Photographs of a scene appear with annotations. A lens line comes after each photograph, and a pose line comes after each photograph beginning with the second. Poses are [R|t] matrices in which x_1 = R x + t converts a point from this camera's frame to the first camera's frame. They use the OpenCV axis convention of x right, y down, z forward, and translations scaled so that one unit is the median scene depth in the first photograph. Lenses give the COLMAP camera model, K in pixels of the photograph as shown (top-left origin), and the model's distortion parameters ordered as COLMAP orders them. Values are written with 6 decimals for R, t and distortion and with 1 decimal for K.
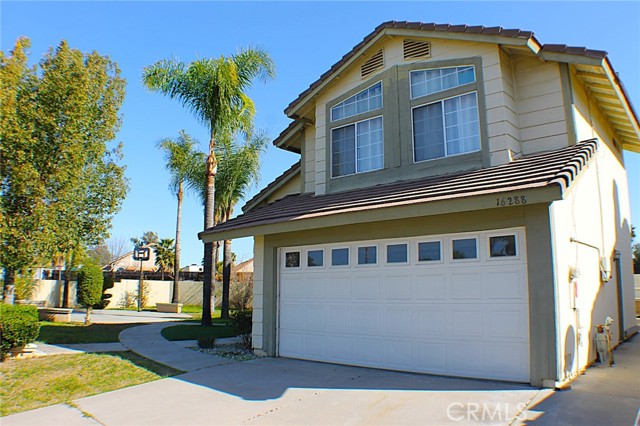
lens RADIAL K [[485.8, 0, 319.8], [0, 485.8, 223.8], [0, 0, 1]] dist [-0.214308, 0.072671]
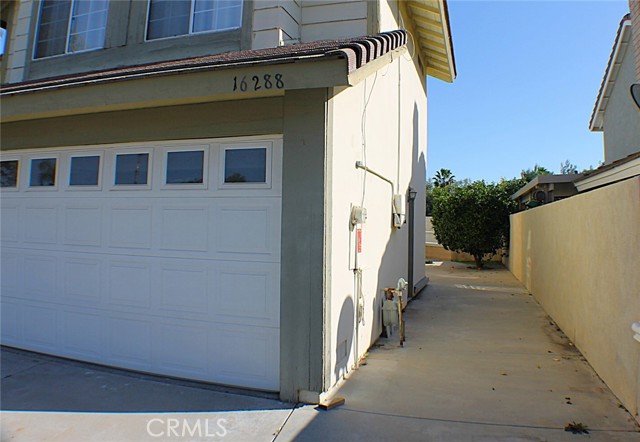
lens RADIAL K [[492.4, 0, 320.0], [0, 492.4, 221.0], [0, 0, 1]] dist [-0.164675, 0.000252]
pose [[0.908606, 0.019845, 0.417182, 0.192446], [-0.077744, 0.989449, 0.122255, 0.029863], [-0.410355, -0.143515, 0.900562, 0.347292]]
